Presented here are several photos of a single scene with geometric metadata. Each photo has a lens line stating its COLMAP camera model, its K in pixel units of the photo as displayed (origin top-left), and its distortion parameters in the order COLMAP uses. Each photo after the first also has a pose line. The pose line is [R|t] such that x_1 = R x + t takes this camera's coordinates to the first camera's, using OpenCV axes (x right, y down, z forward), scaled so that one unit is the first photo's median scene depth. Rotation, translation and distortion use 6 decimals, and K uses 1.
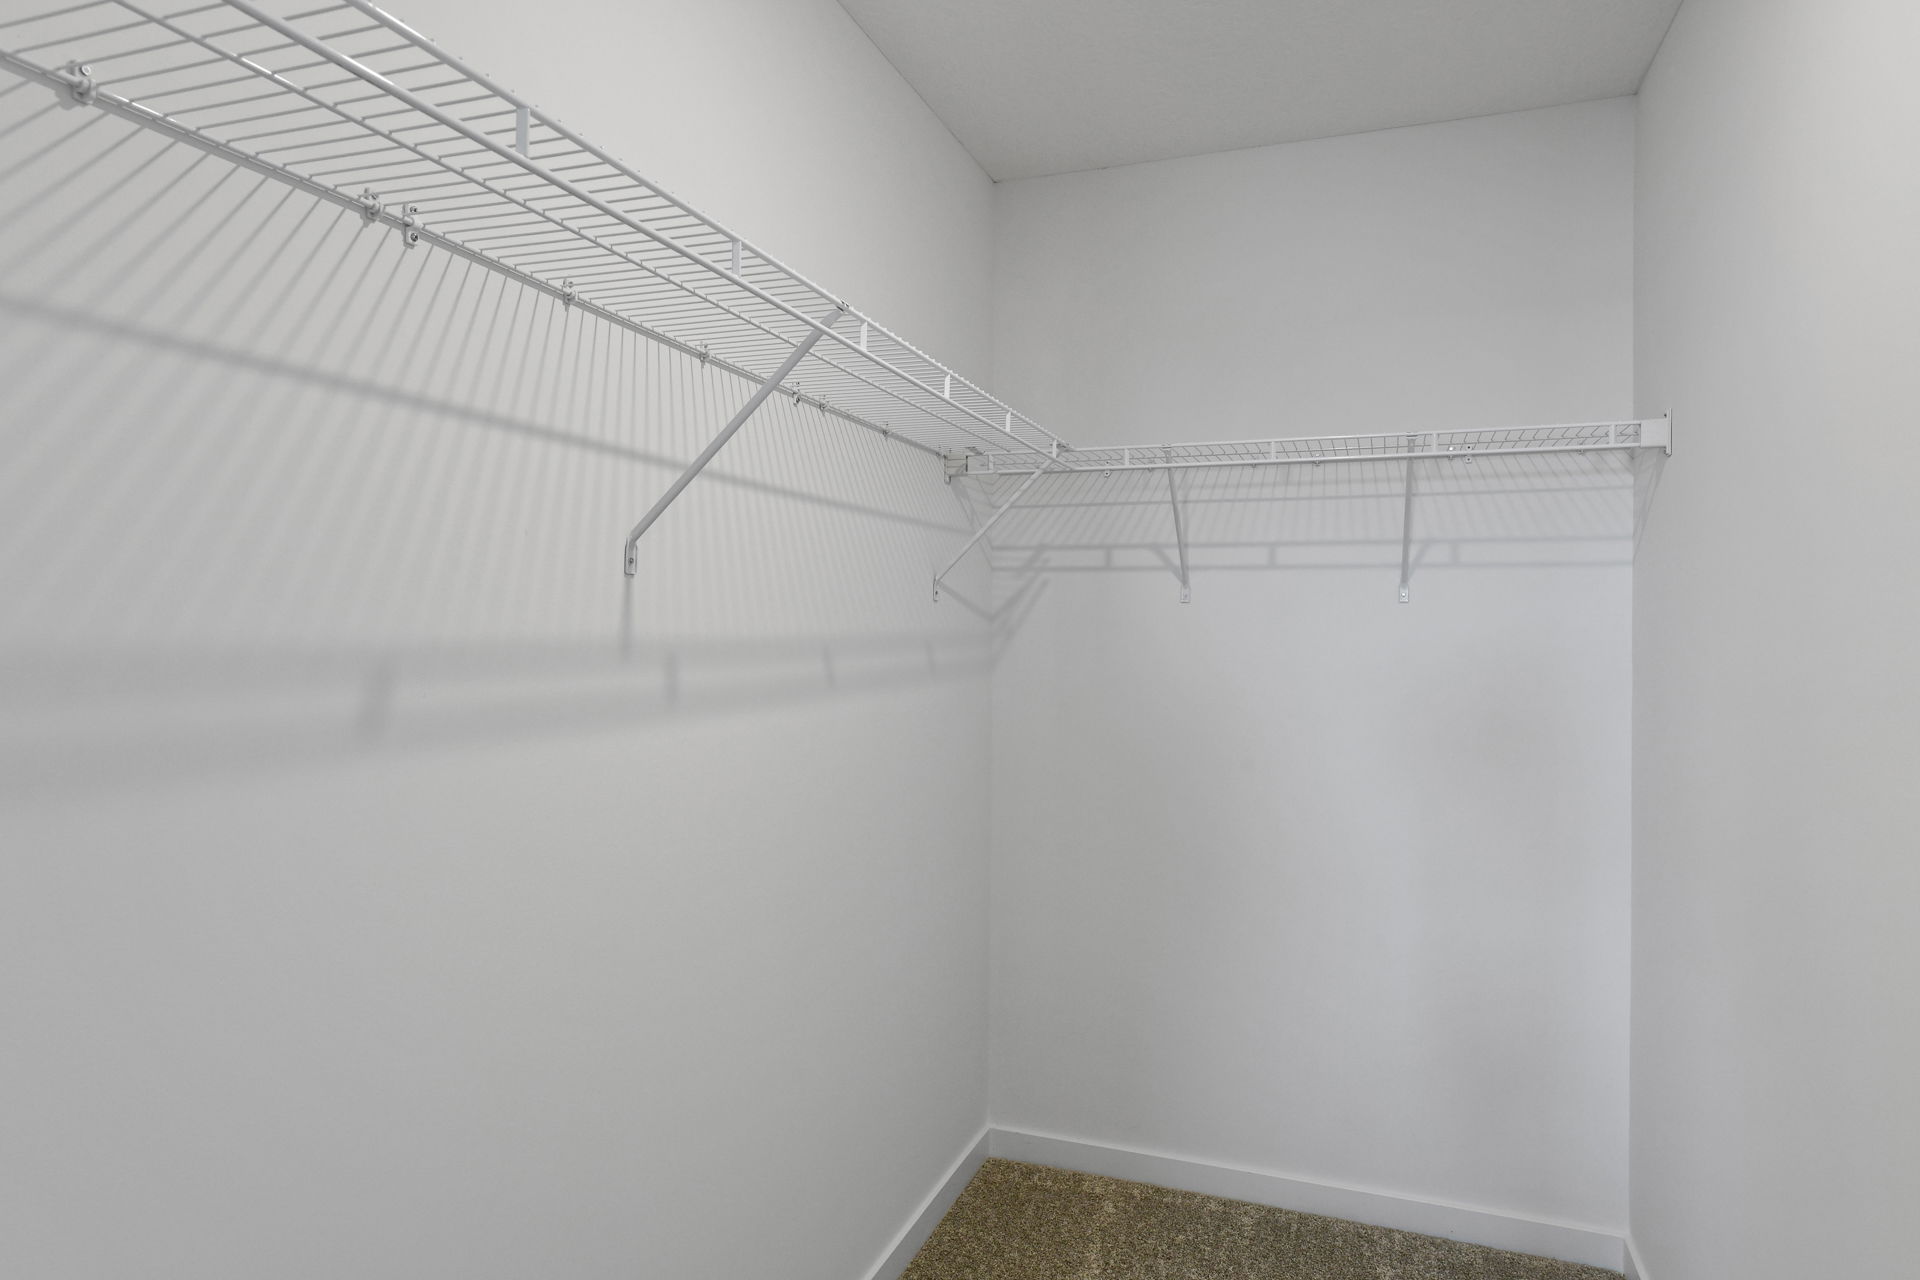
lens RADIAL K [[1139.7, 0, 960.7], [0, 1139.7, 634.8], [0, 0, 1]] dist [0.027965, -0.000216]
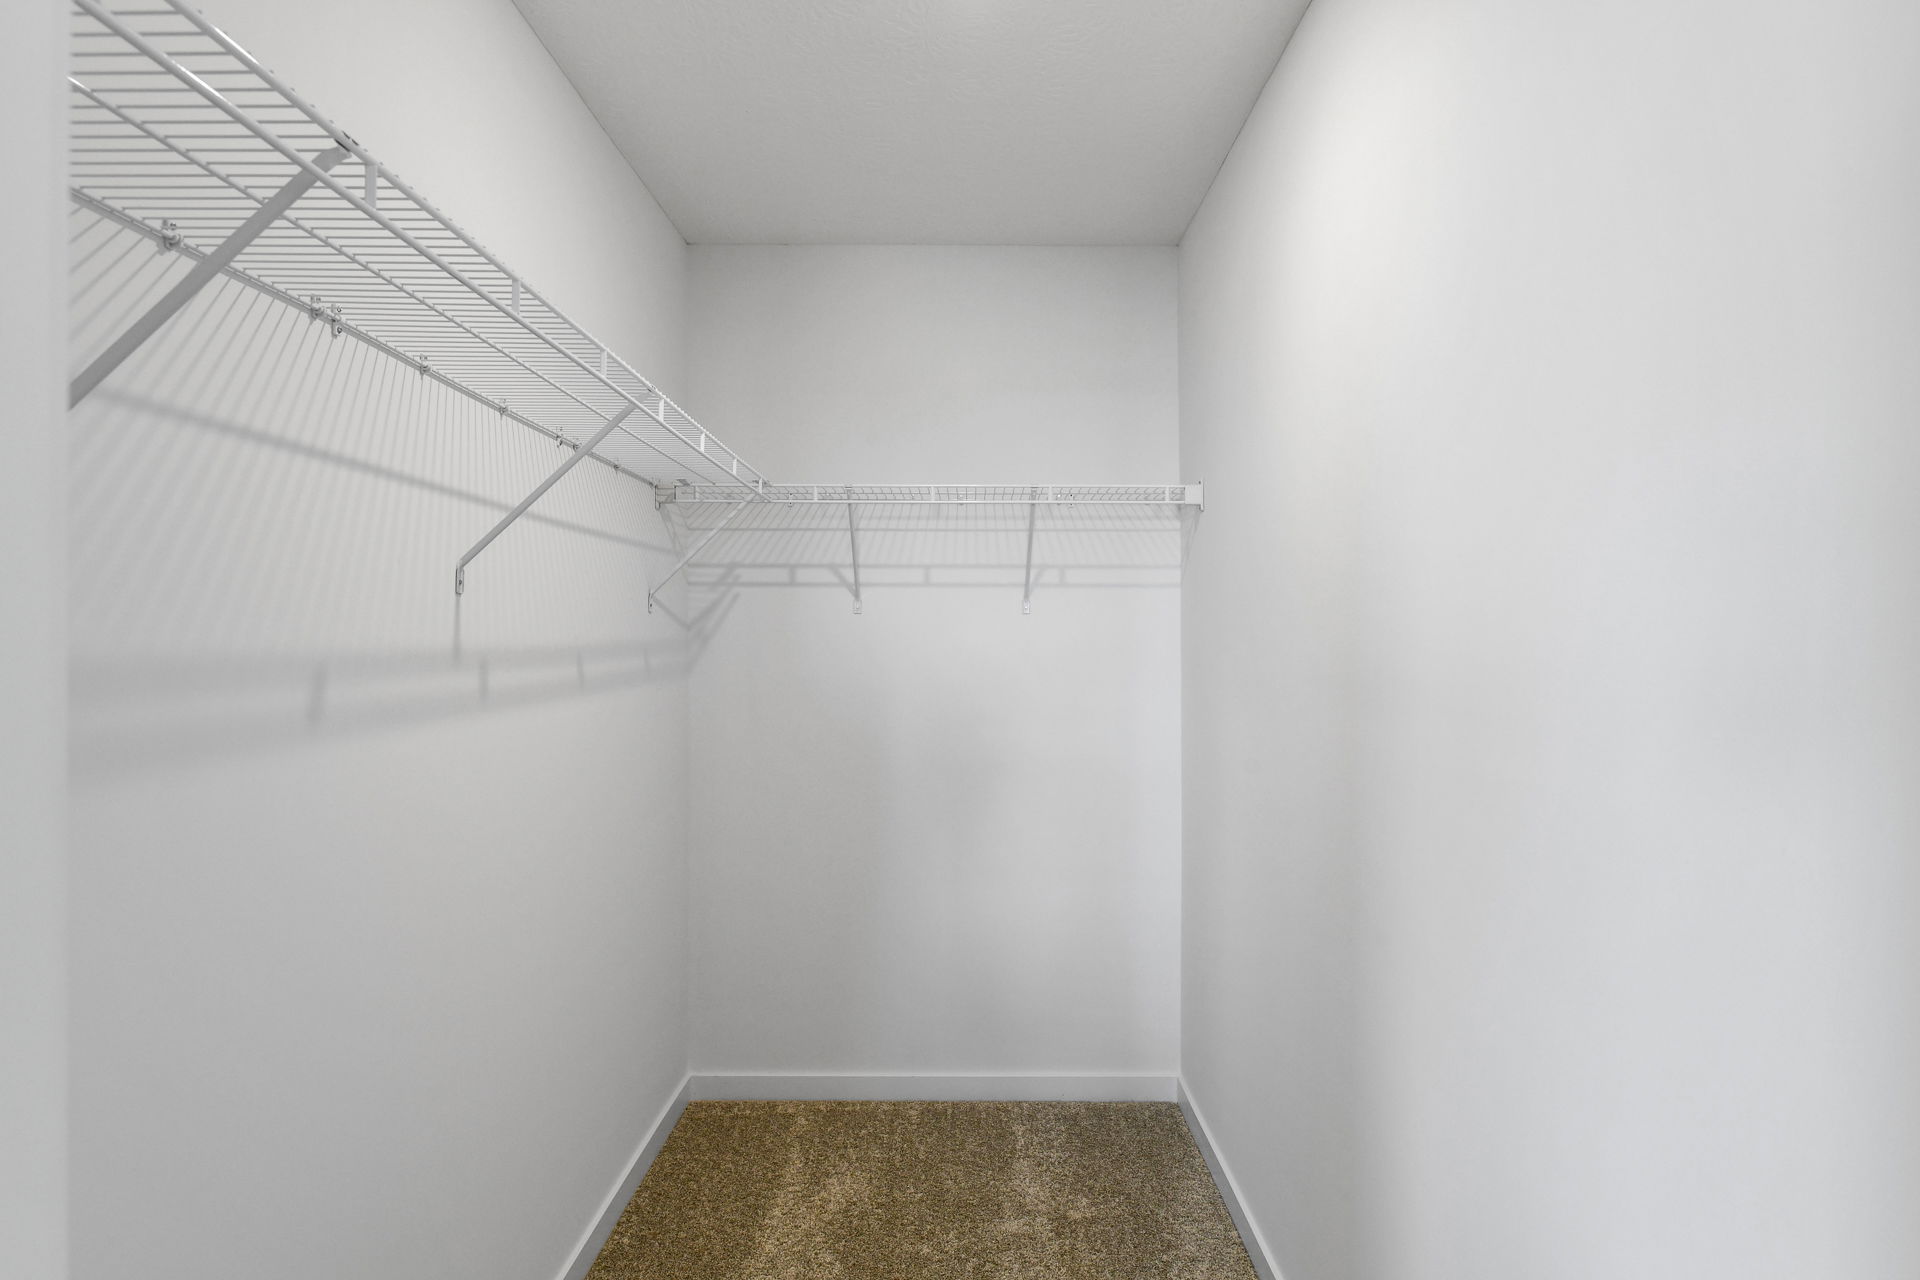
lens RADIAL K [[1139.7, 0, 960.7], [0, 1139.7, 634.8], [0, 0, 1]] dist [0.027965, -0.000216]
pose [[0.941884, -0.006349, 0.335877, -0.112845], [0.008109, 0.999960, -0.003837, -0.000346], [-0.335840, 0.006338, 0.941898, -0.181177]]
